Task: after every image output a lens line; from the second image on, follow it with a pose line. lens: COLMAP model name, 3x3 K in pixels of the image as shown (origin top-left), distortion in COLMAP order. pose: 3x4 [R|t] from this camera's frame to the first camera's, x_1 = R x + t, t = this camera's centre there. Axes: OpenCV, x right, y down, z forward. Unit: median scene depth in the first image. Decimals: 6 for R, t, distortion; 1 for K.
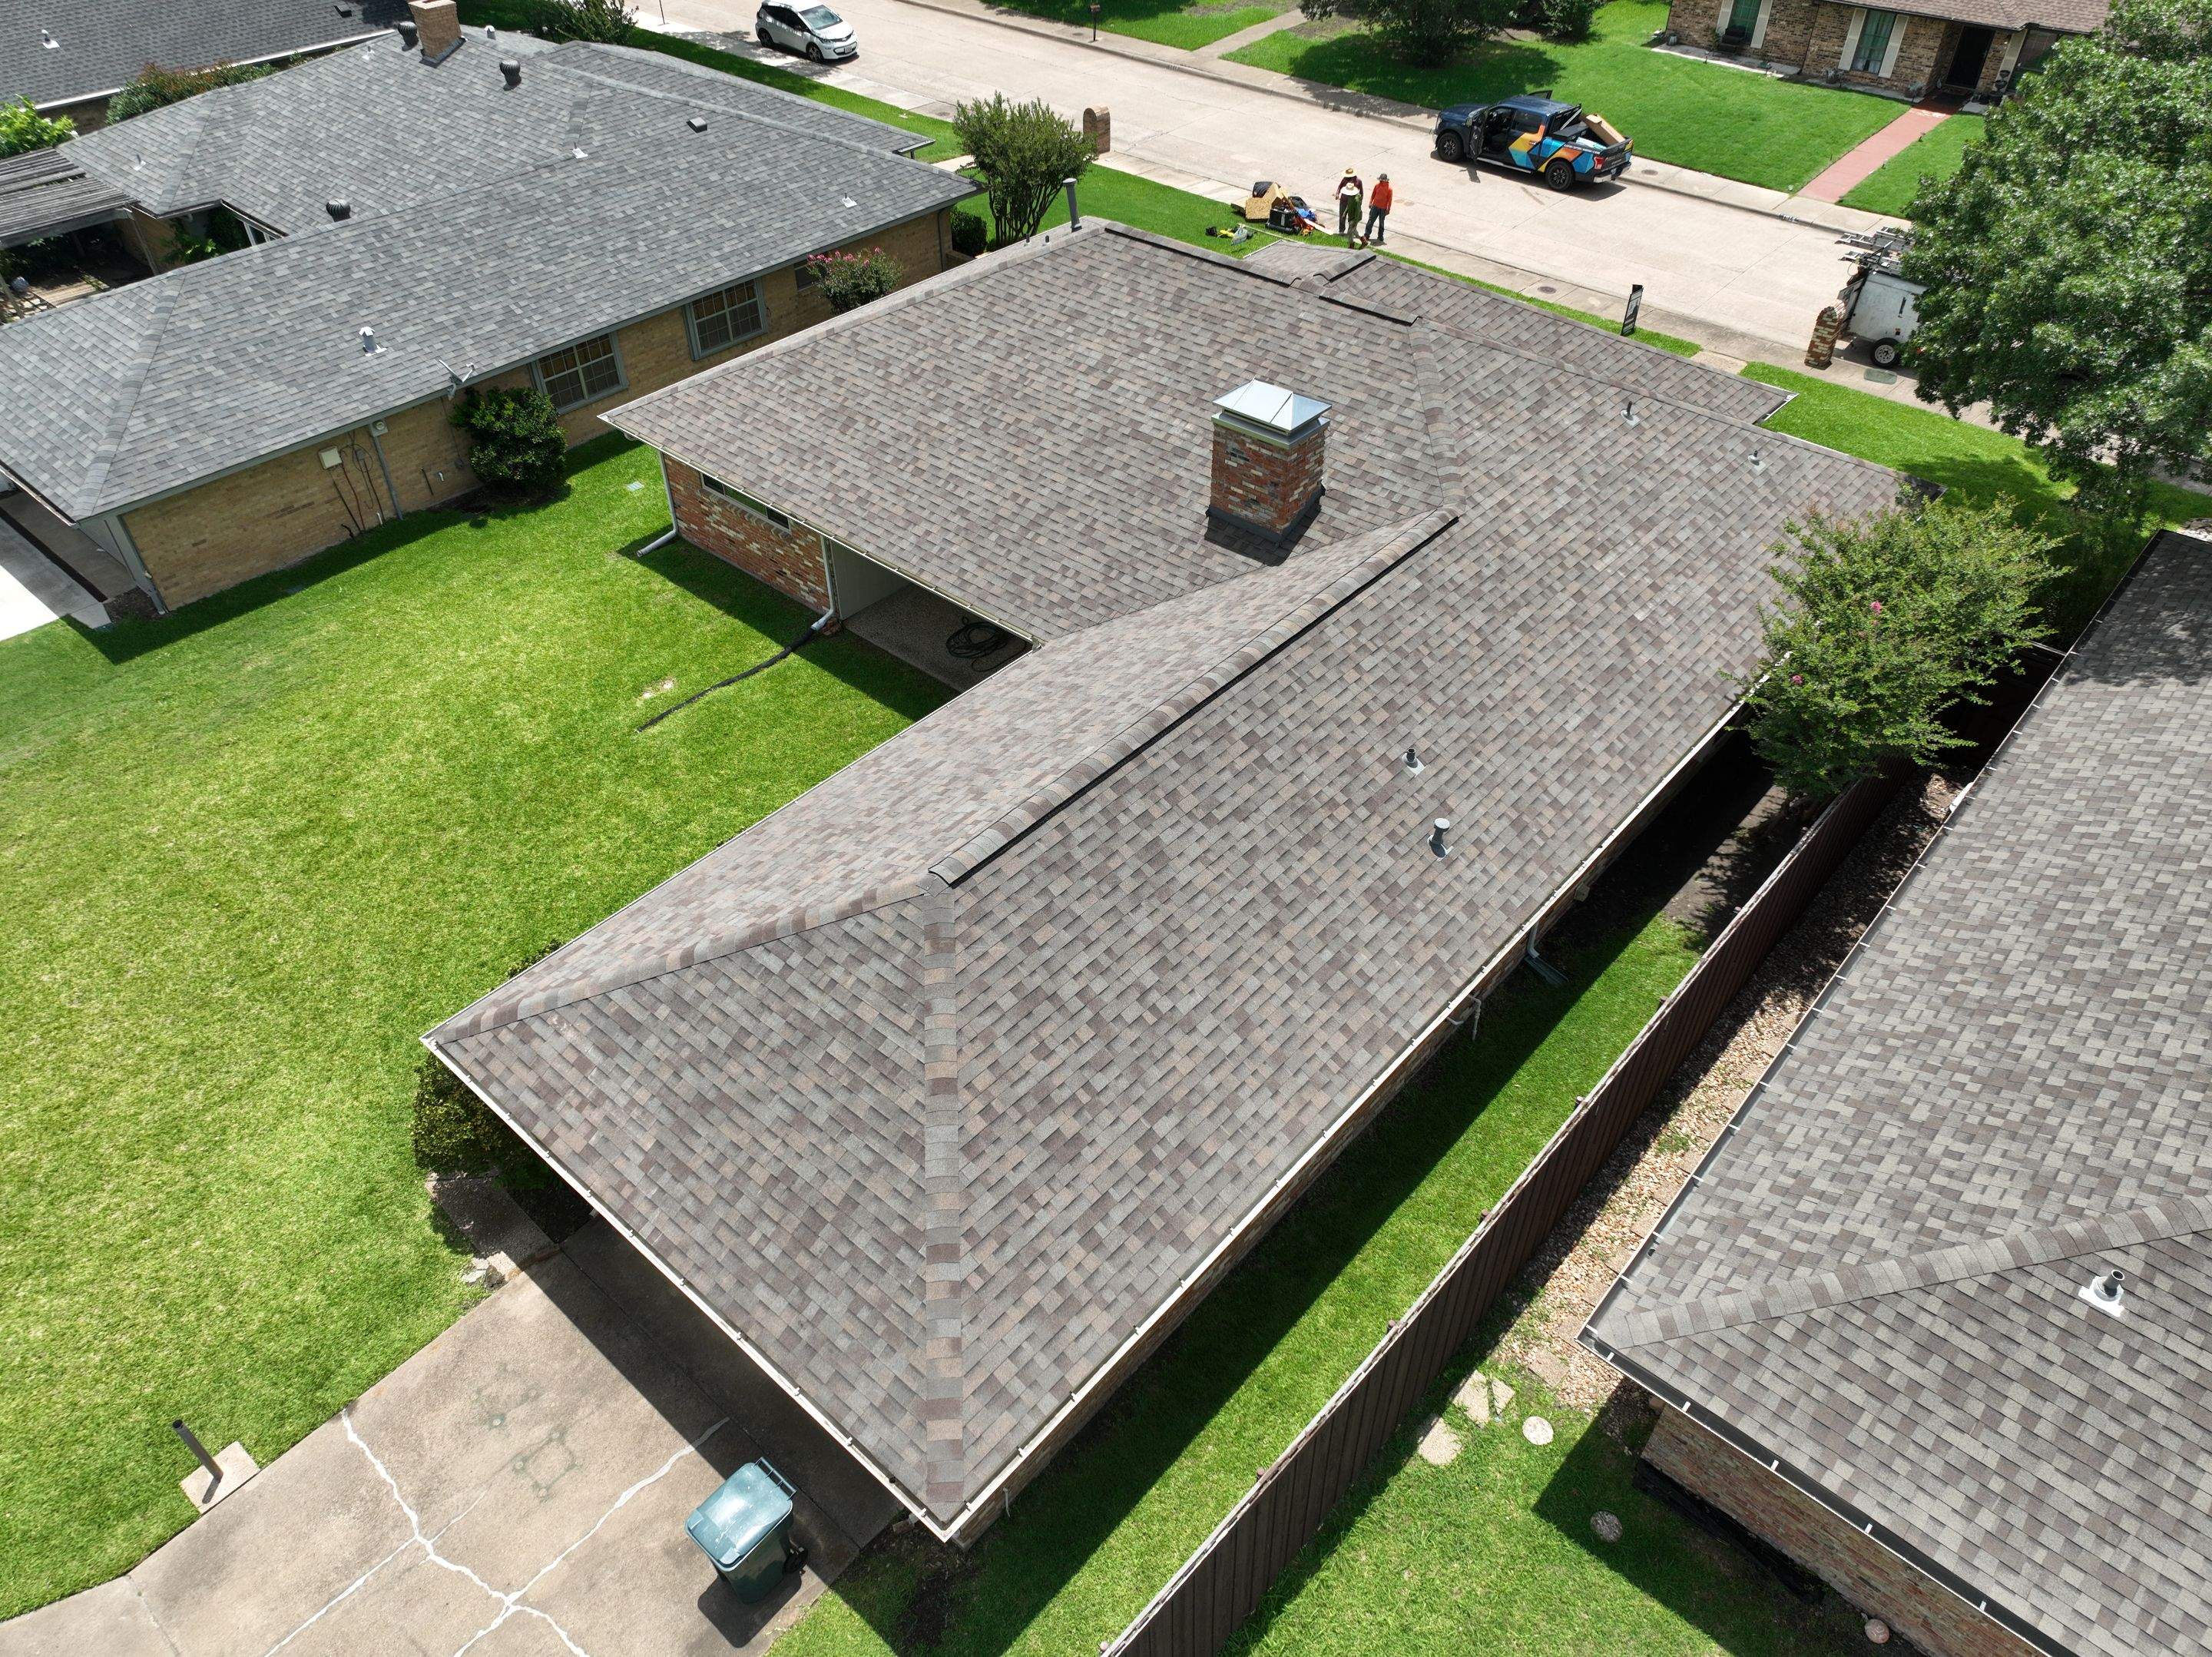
lens RADIAL K [[1546.1, 0, 1106.0], [0, 1546.1, 828.5], [0, 0, 1]] dist [-0.002390, 0.022597]
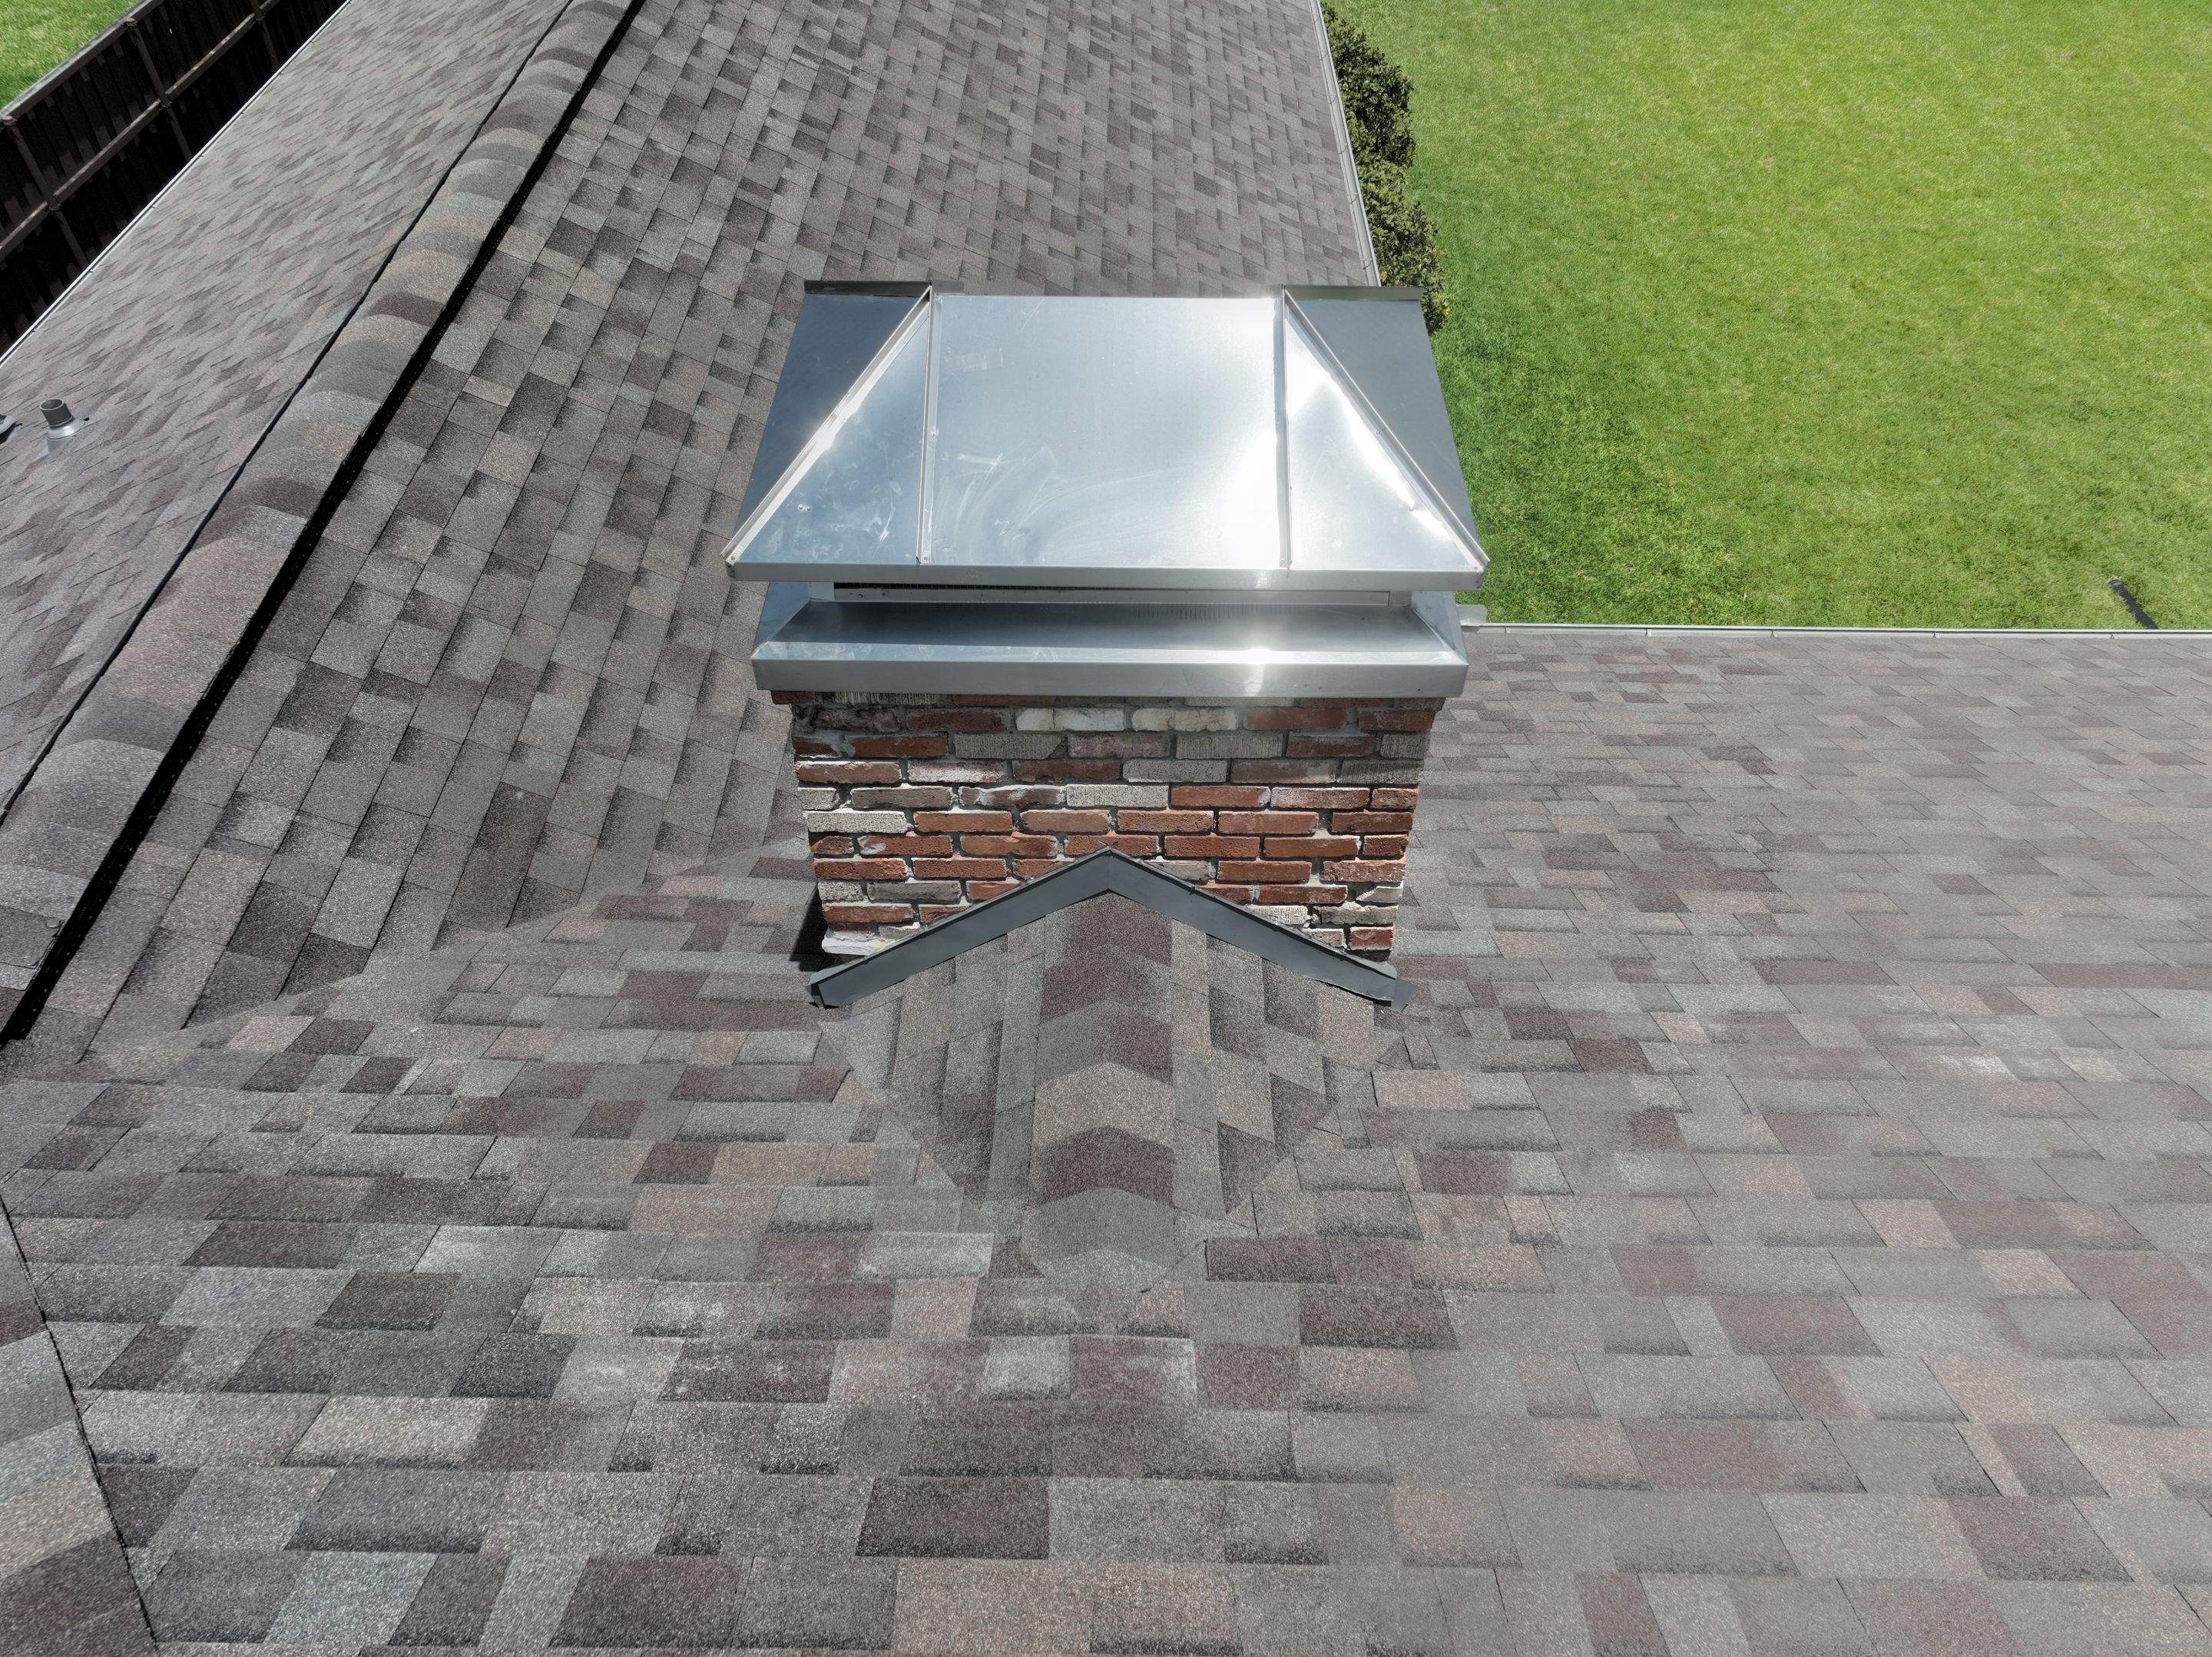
lens RADIAL K [[1551.9, 0, 1106.0], [0, 1551.9, 828.5], [0, 0, 1]] dist [-0.006602, 0.027950]
pose [[-0.760515, 0.482198, -0.434859, 0.188854], [-0.420439, 0.144670, 0.895713, -0.398706], [0.494822, 0.864035, 0.092711, 1.022264]]
